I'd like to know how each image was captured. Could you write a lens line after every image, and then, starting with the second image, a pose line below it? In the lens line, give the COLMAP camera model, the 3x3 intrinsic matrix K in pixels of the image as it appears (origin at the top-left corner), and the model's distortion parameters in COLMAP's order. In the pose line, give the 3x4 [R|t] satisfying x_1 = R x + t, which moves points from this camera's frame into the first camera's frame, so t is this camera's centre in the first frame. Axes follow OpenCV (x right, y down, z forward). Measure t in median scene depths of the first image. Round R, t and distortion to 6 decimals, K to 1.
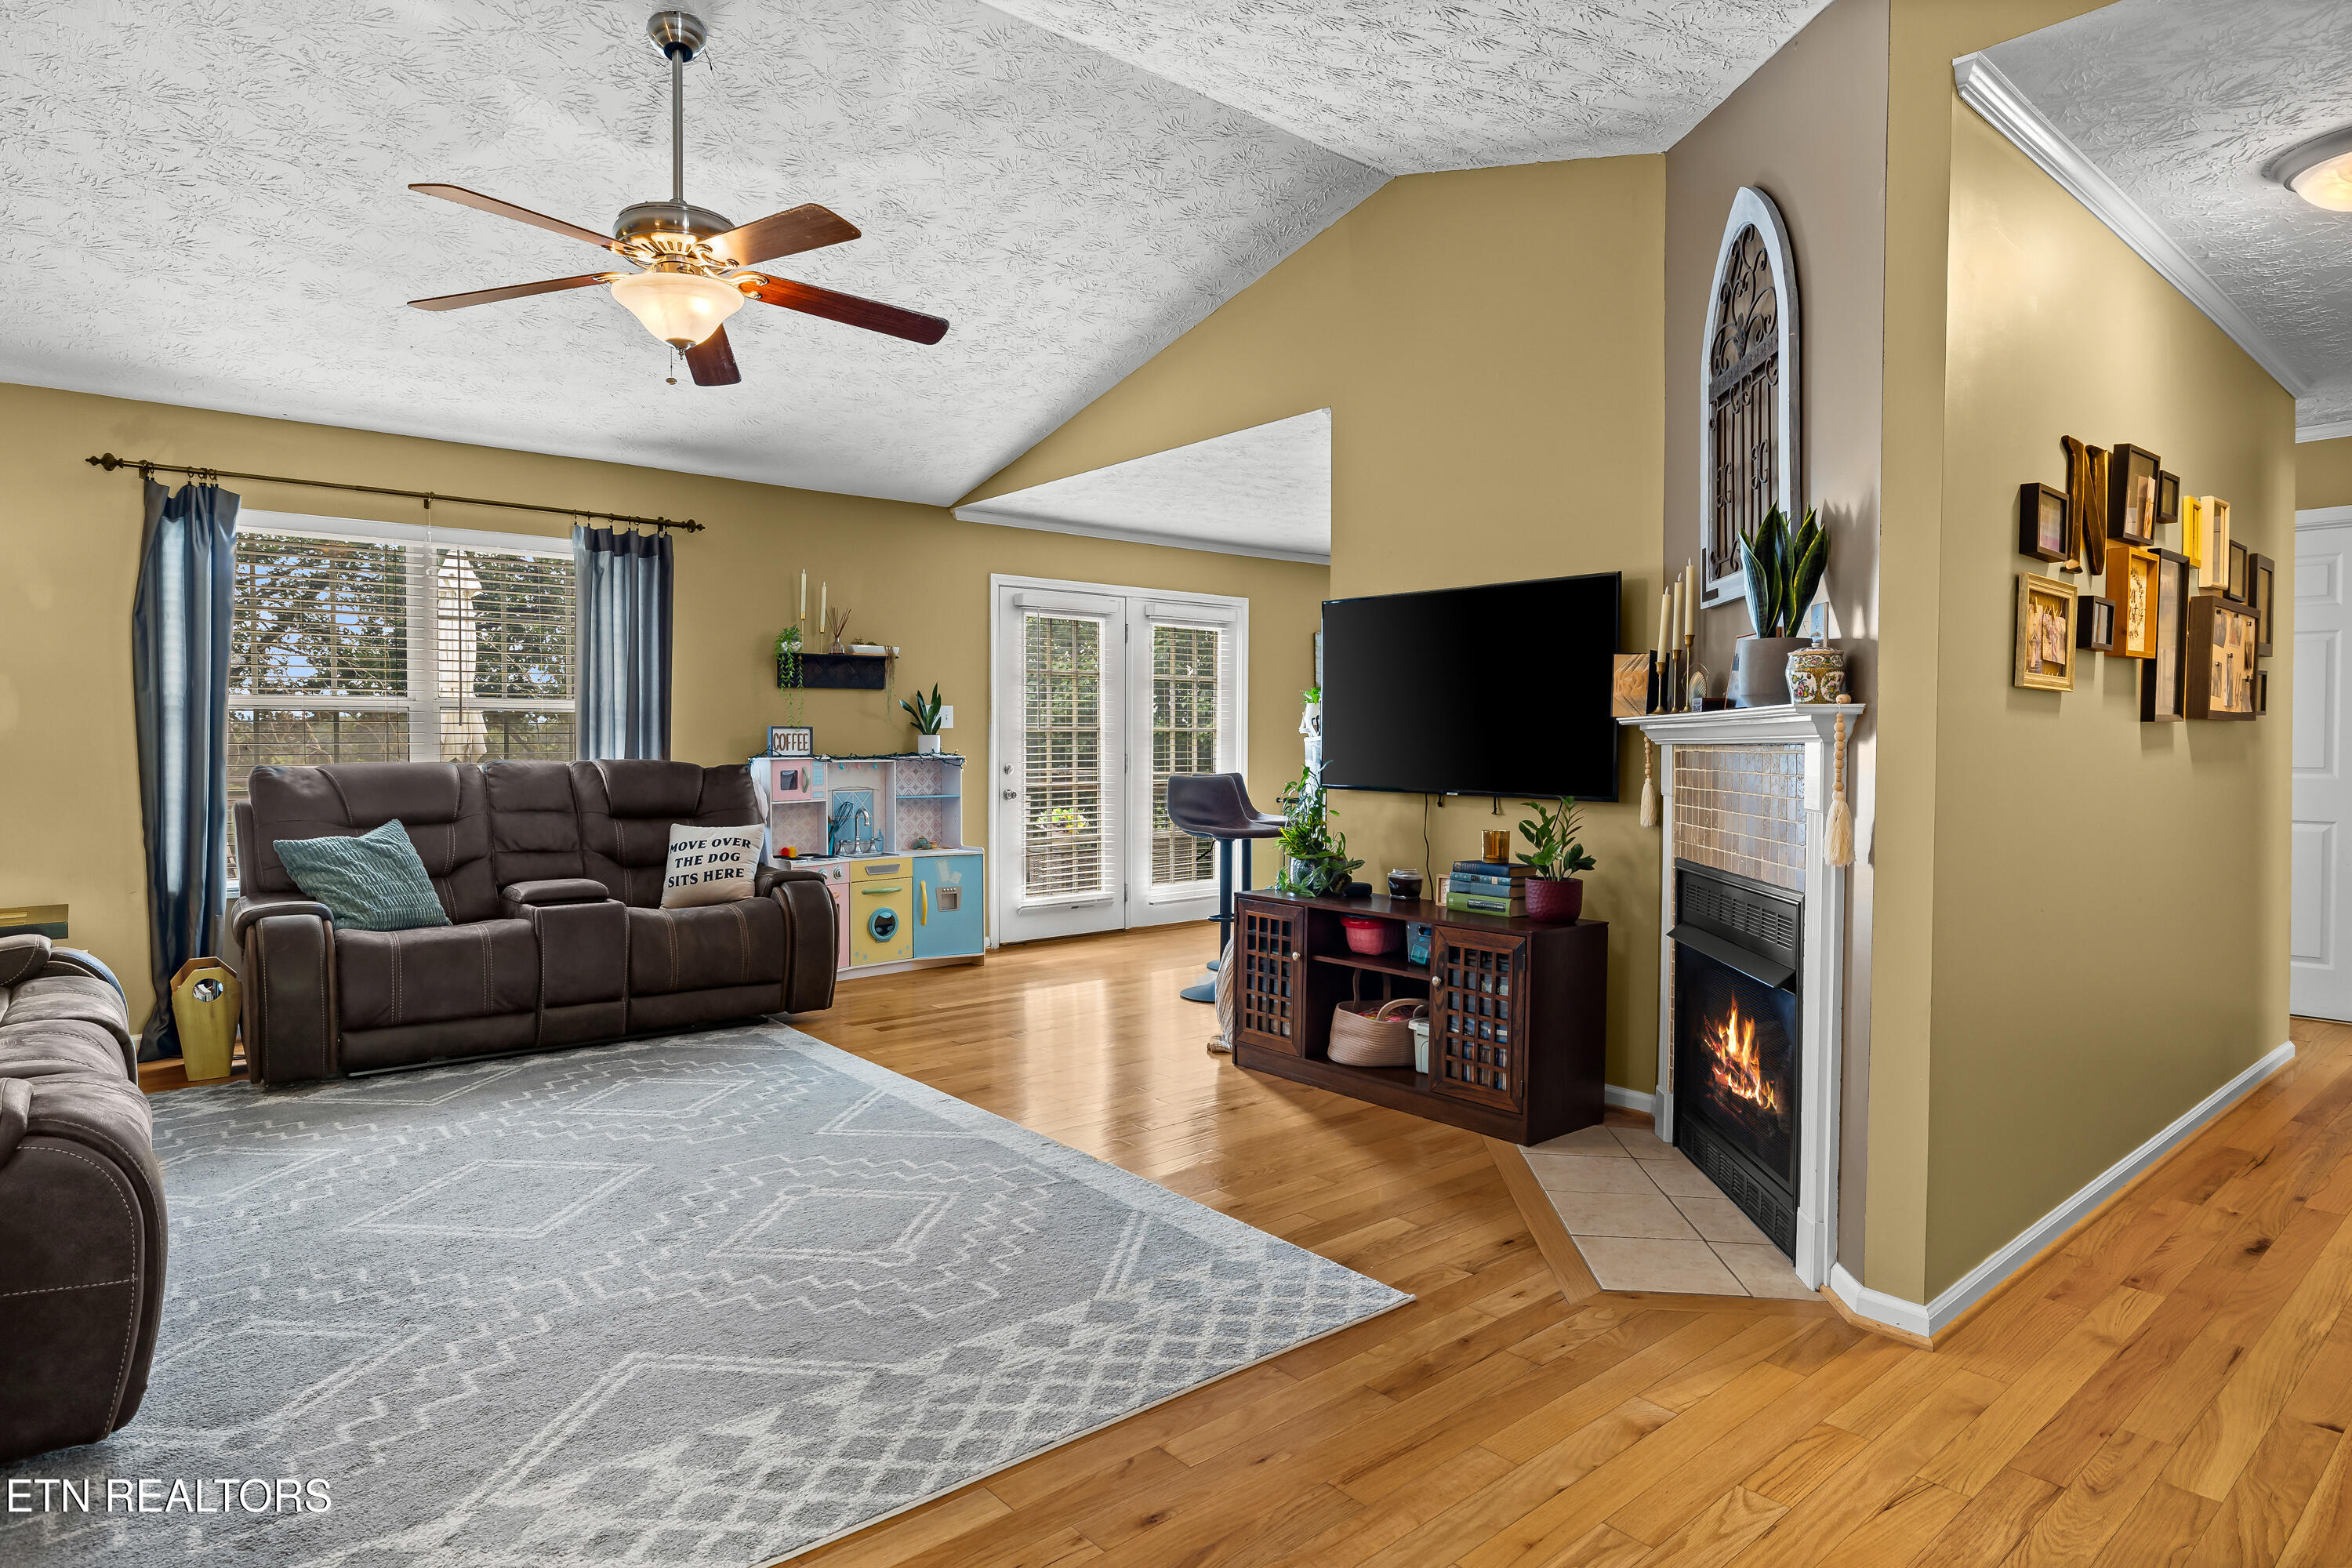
lens RADIAL K [[1288.8, 0, 1179.6], [0, 1288.8, 766.7], [0, 0, 1]] dist [-0.002576, -0.001992]
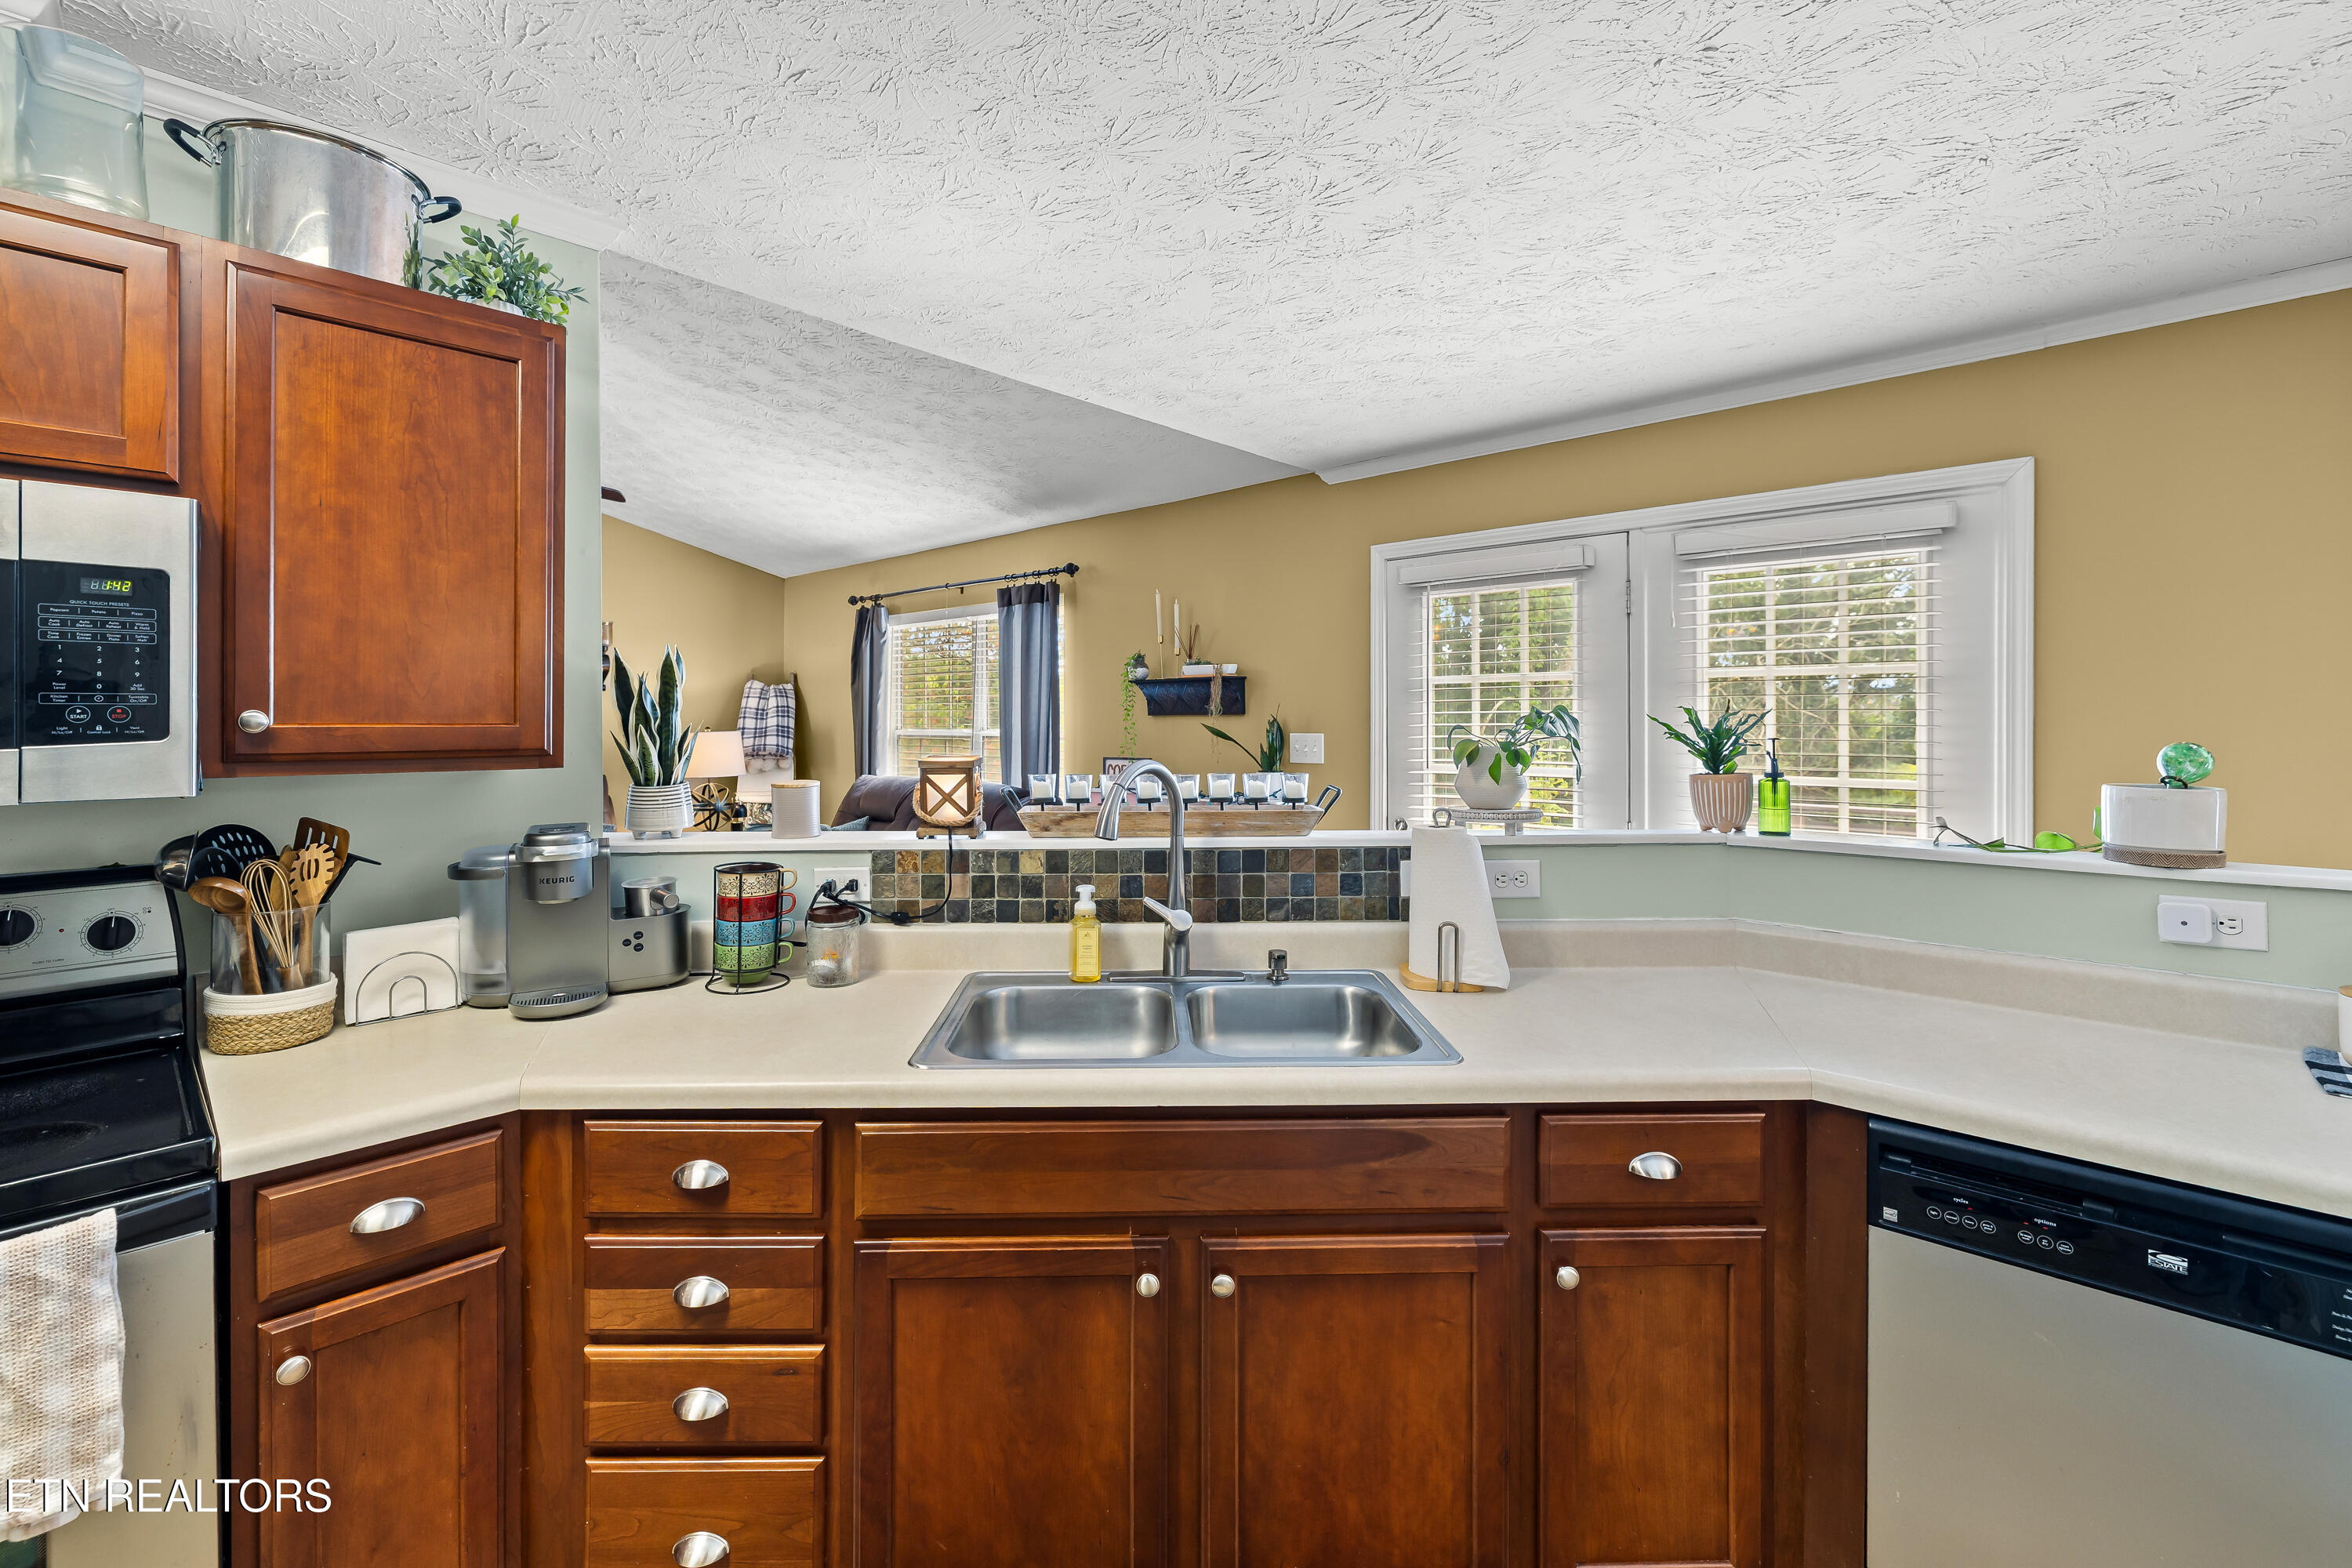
lens RADIAL K [[1010.4, 0, 1206.3], [0, 1010.4, 724.5], [0, 0, 1]] dist [0.005537, 0.000119]
pose [[0.118374, 0.004400, -0.992959, 0.512142], [-0.023950, 0.999712, 0.001575, -0.066235], [0.992680, 0.023595, 0.118445, 1.104261]]
